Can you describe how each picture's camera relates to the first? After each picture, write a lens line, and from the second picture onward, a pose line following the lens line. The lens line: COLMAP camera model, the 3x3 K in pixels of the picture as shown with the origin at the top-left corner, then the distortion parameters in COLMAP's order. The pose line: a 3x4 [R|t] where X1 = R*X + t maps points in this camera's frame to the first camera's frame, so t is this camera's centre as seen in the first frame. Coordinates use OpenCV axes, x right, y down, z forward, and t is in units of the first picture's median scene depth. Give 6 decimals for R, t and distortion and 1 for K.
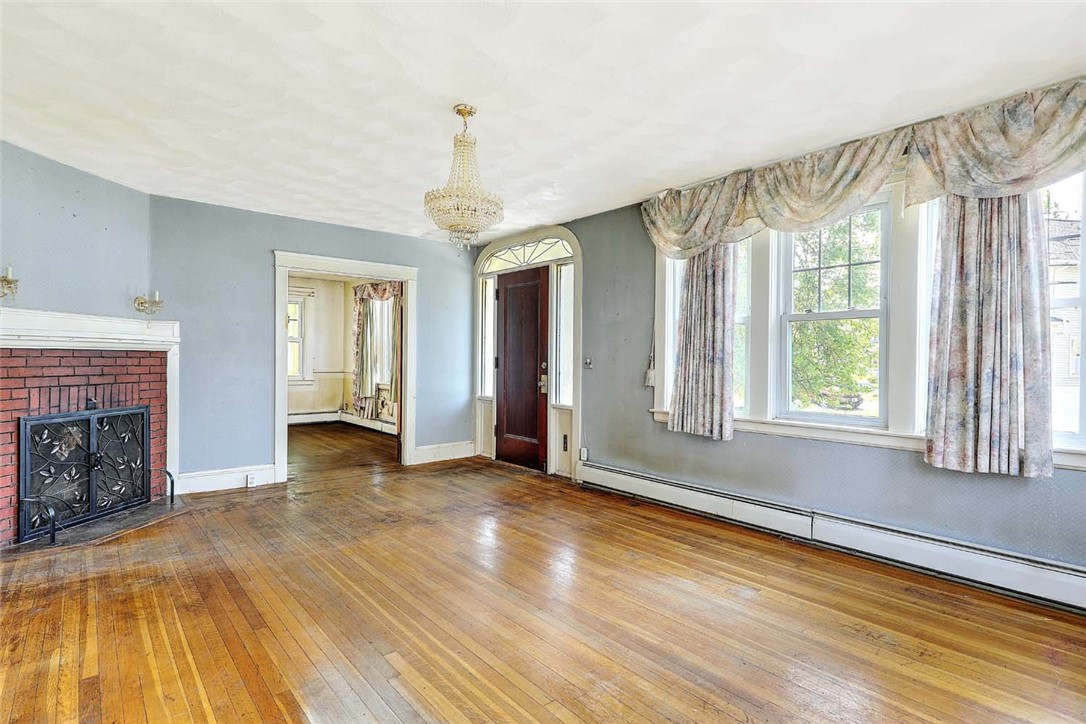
lens RADIAL K [[545.2, 0, 545.9], [0, 545.2, 361.1], [0, 0, 1]] dist [0.011007, -0.001046]
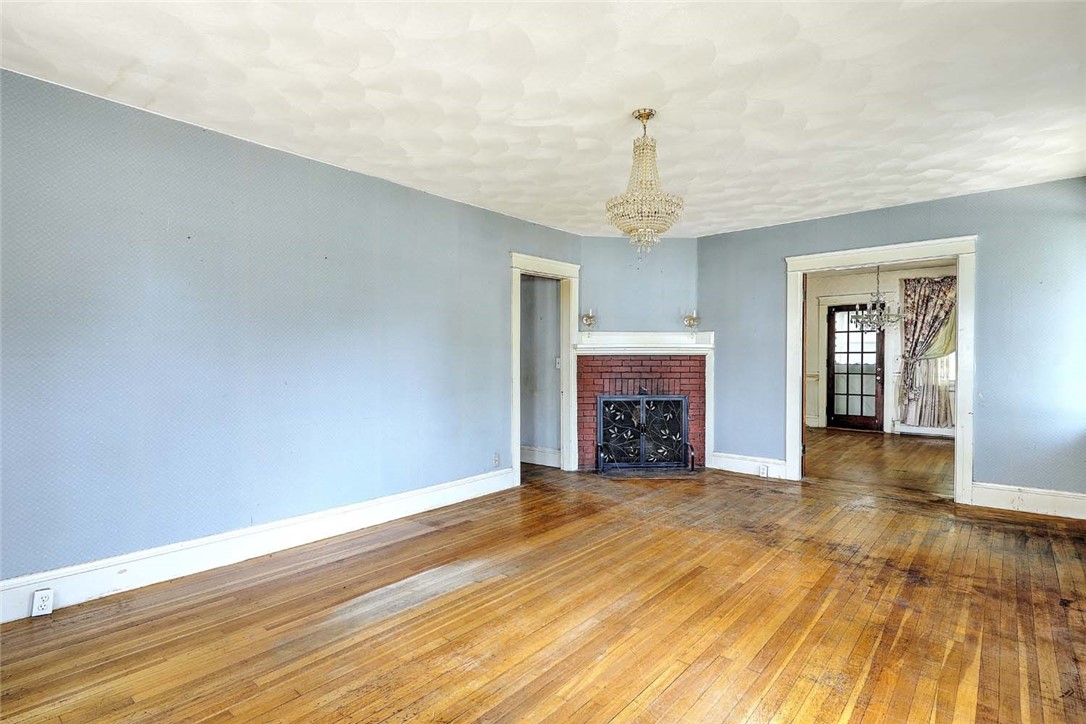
lens RADIAL K [[545.2, 0, 545.9], [0, 545.2, 361.1], [0, 0, 1]] dist [0.011007, -0.001046]
pose [[0.163719, -0.002383, -0.986504, 0.600398], [-0.001940, 0.999994, -0.002737, -0.000081], [0.986505, 0.002362, 0.163714, 0.483619]]
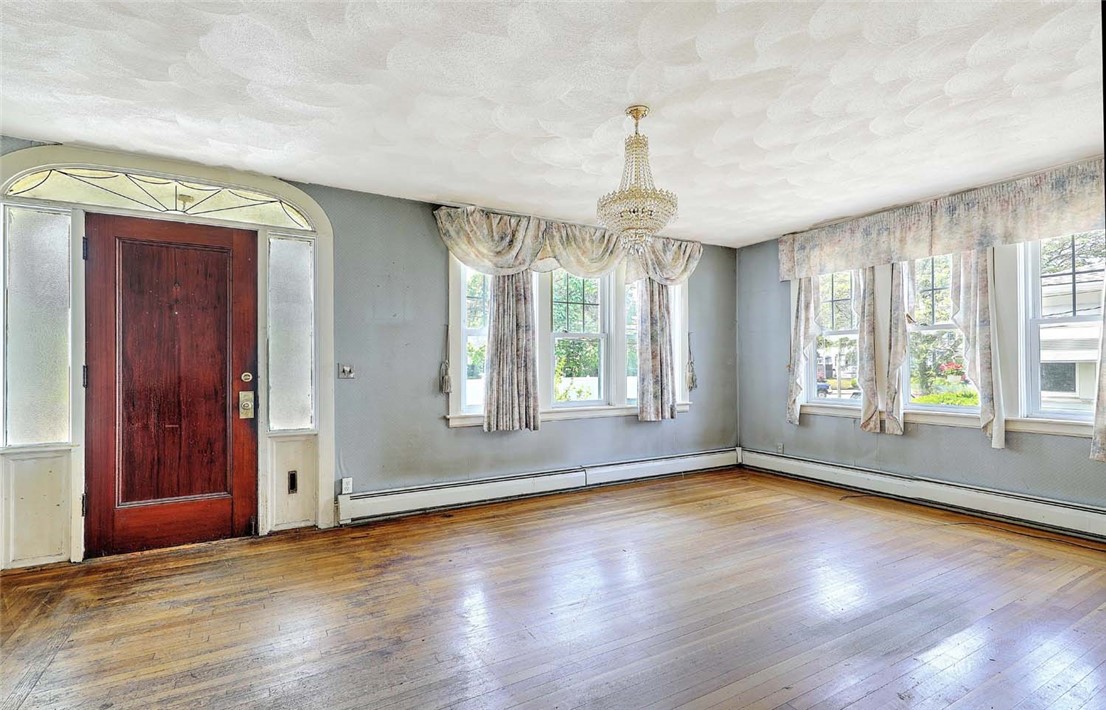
lens RADIAL K [[520.0, 0, 553.0], [0, 520.0, 355.0], [0, 0, 1]] dist [0.003895, 0.000236]
pose [[0.182528, 0.009156, 0.983158, -0.800145], [0.011905, 0.999863, -0.011522, -0.010533], [-0.983128, 0.013808, 0.182394, 0.720906]]
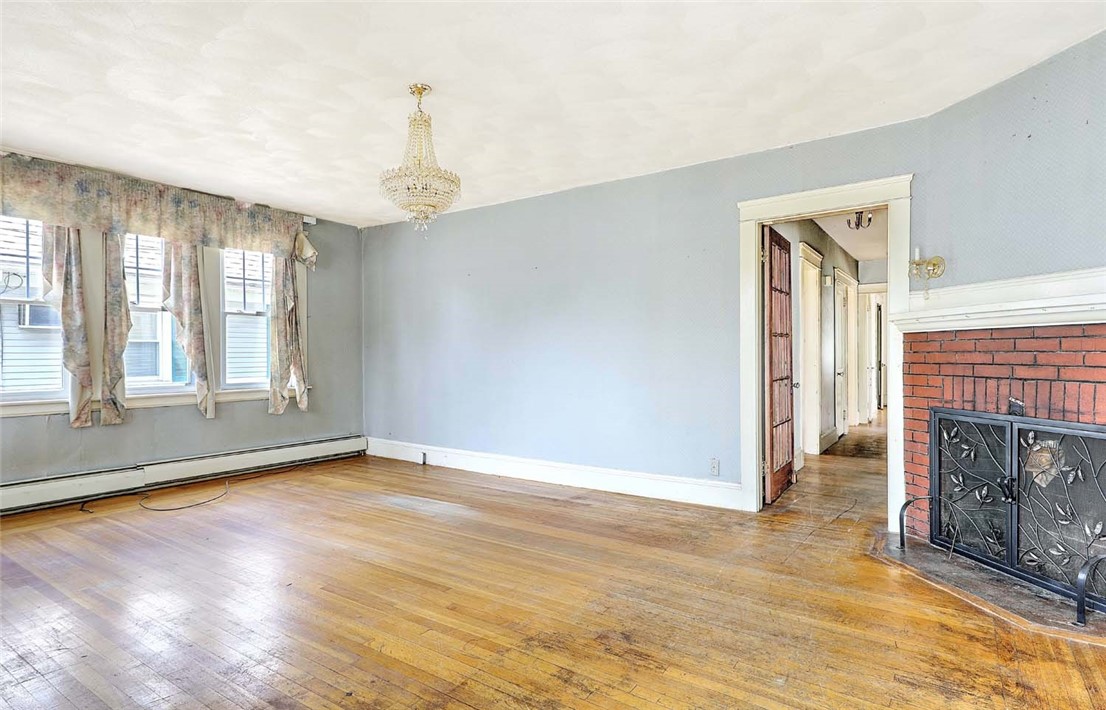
lens RADIAL K [[580.8, 0, 553.0], [0, 580.8, 355.0], [0, 0, 1]] dist [0.001241, 0.000204]
pose [[-0.965518, -0.004136, -0.260304, -0.078497], [-0.005254, 0.999980, 0.003600, 0.013733], [0.260284, 0.004844, -0.965520, 1.527628]]
